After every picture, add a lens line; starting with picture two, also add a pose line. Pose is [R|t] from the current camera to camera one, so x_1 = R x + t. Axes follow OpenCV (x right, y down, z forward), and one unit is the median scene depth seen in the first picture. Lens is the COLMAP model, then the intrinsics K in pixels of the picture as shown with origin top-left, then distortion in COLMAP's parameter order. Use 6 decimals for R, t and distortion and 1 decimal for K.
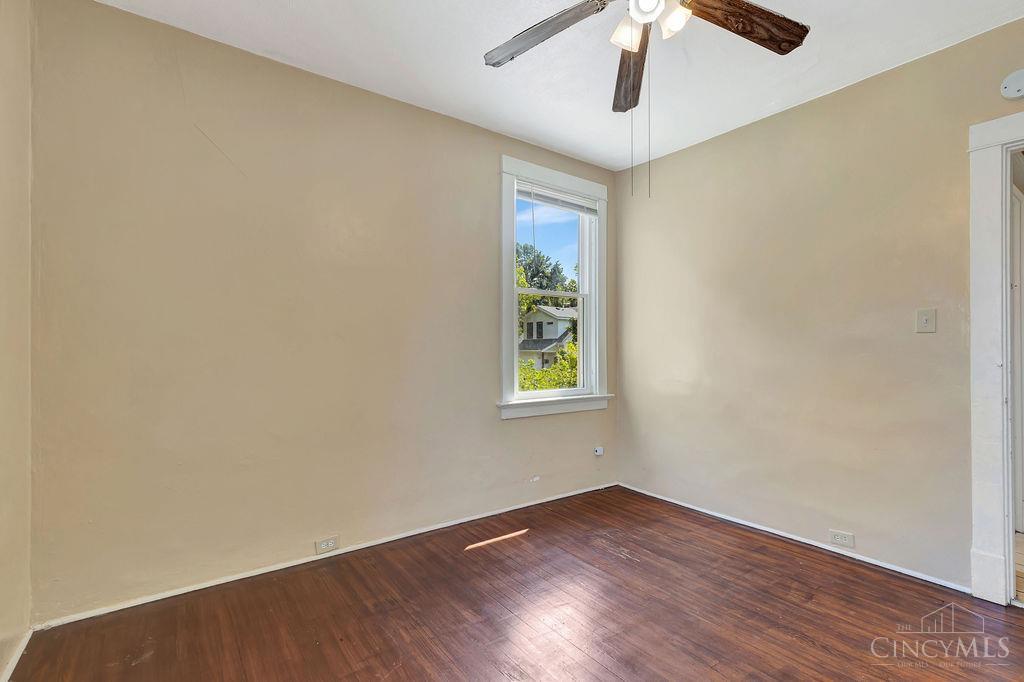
lens RADIAL K [[468.6, 0, 519.2], [0, 468.6, 354.6], [0, 0, 1]] dist [0.011487, -0.000558]
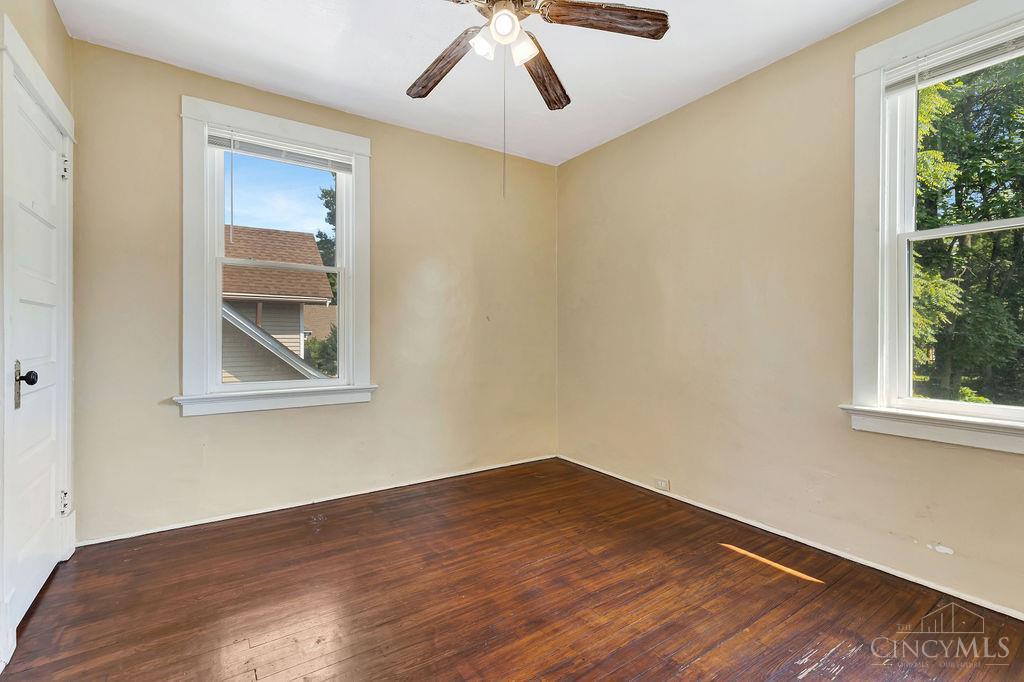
lens RADIAL K [[468.6, 0, 516.2], [0, 468.6, 341.6], [0, 0, 1]] dist [0.011487, -0.000558]
pose [[-0.037657, 0.020562, -0.999079, 0.816416], [-0.013822, 0.999682, 0.021095, -0.001148], [0.999195, 0.014604, -0.037361, 0.614421]]
